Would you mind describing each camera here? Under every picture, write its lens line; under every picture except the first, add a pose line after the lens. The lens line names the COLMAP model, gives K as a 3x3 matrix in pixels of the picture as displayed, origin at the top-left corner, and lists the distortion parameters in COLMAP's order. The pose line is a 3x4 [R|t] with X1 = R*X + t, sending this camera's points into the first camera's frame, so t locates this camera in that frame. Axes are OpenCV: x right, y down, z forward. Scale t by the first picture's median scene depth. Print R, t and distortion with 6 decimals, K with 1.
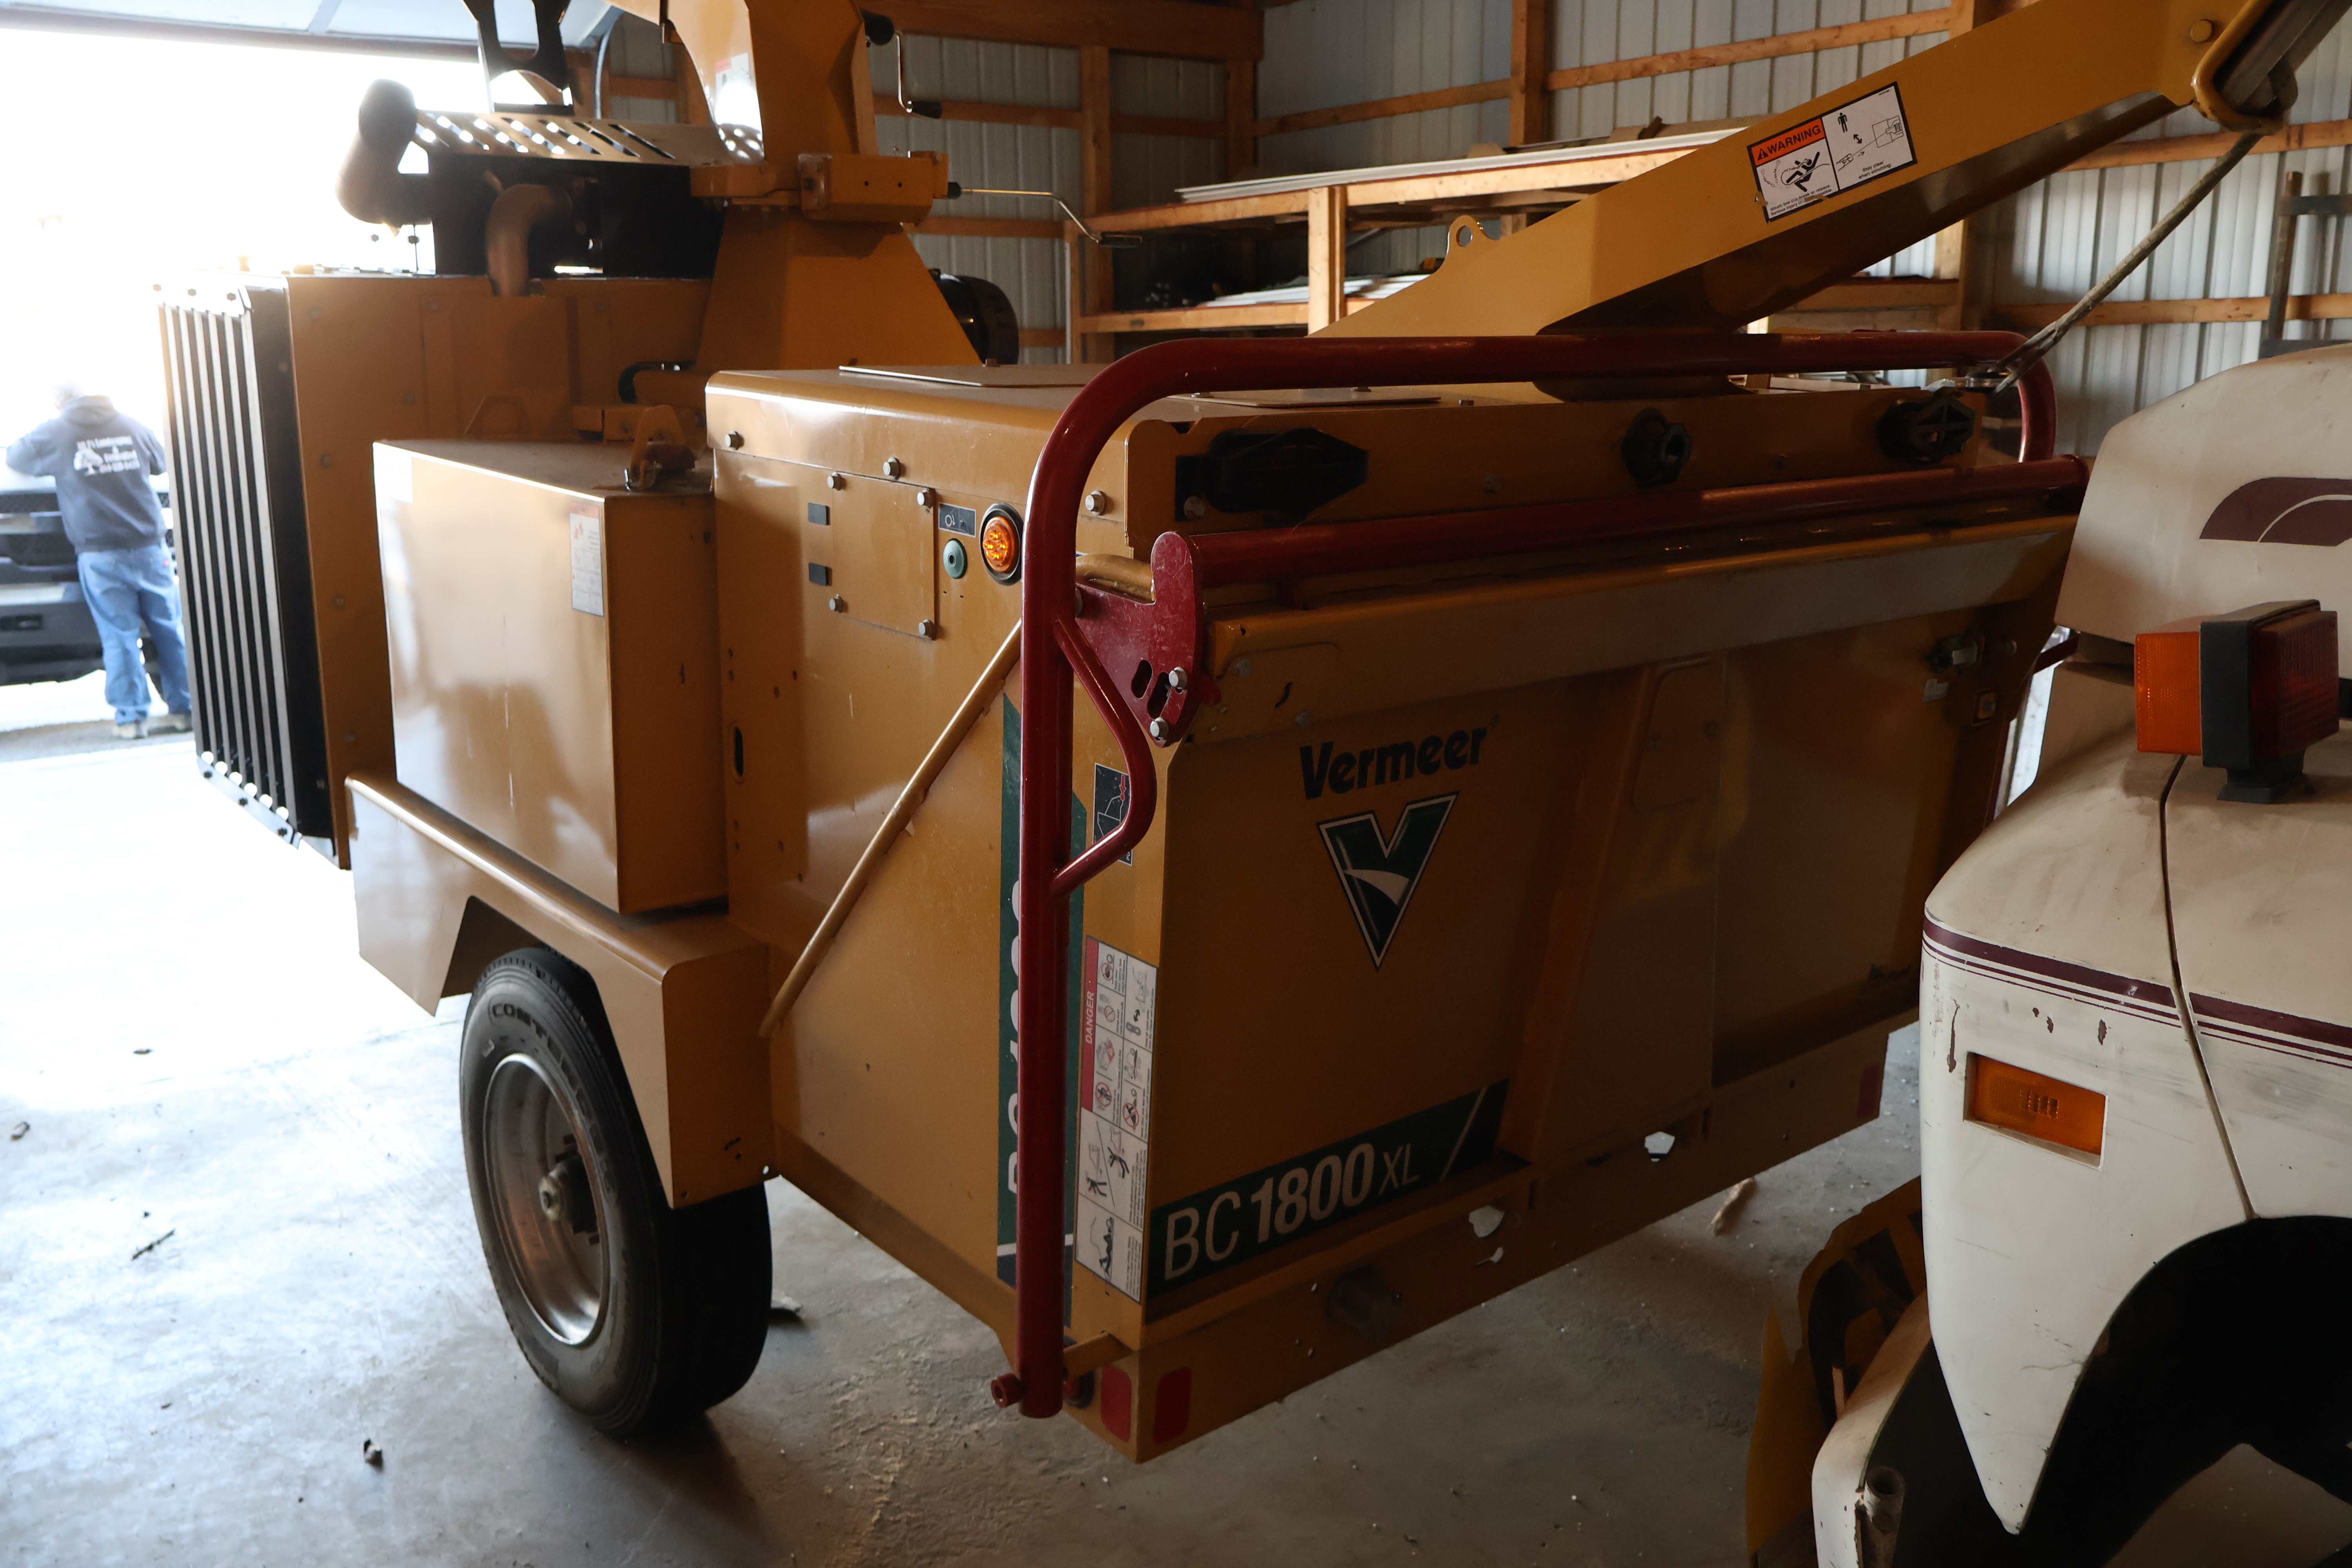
lens RADIAL K [[2007.4, 0, 1176.0], [0, 2007.4, 784.0], [0, 0, 1]] dist [0.000593, 0.008849]
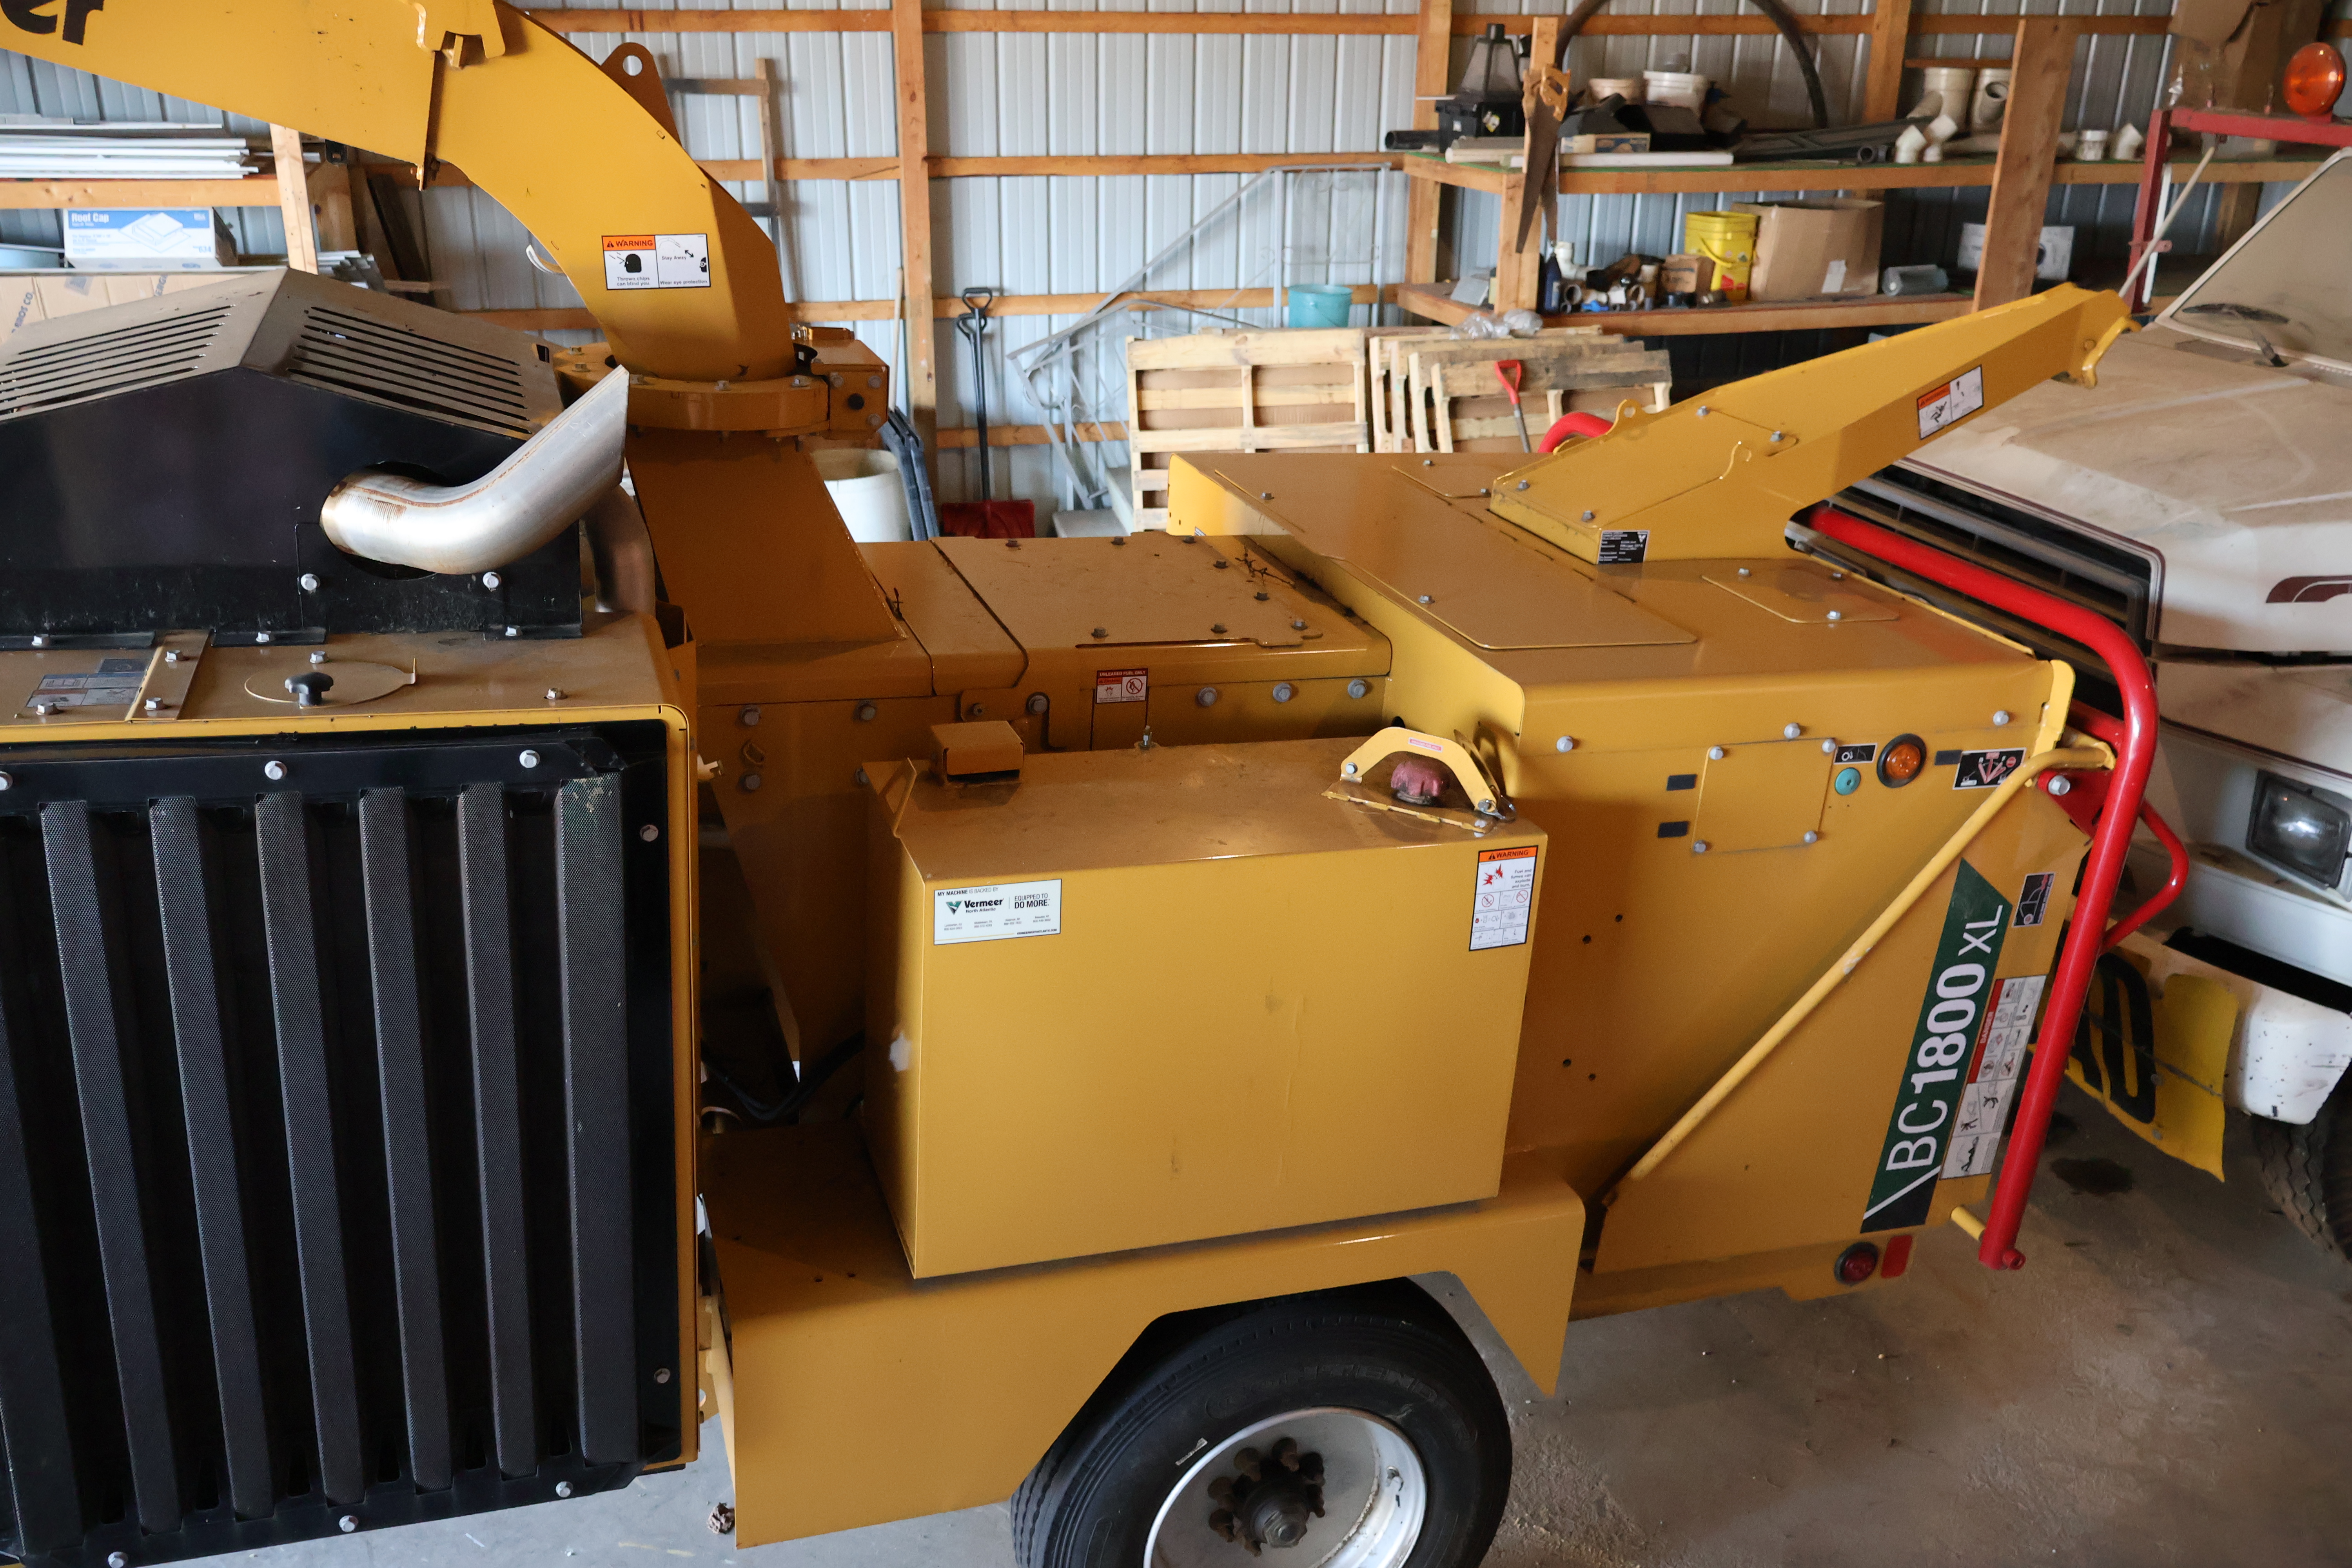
lens RADIAL K [[2007.4, 0, 1176.0], [0, 2007.4, 784.0], [0, 0, 1]] dist [0.000593, 0.008849]
pose [[0.349952, -0.332940, 0.875605, -1.582630], [0.178863, 0.941261, 0.286420, -0.628646], [-0.919533, 0.056380, 0.388947, 0.961879]]
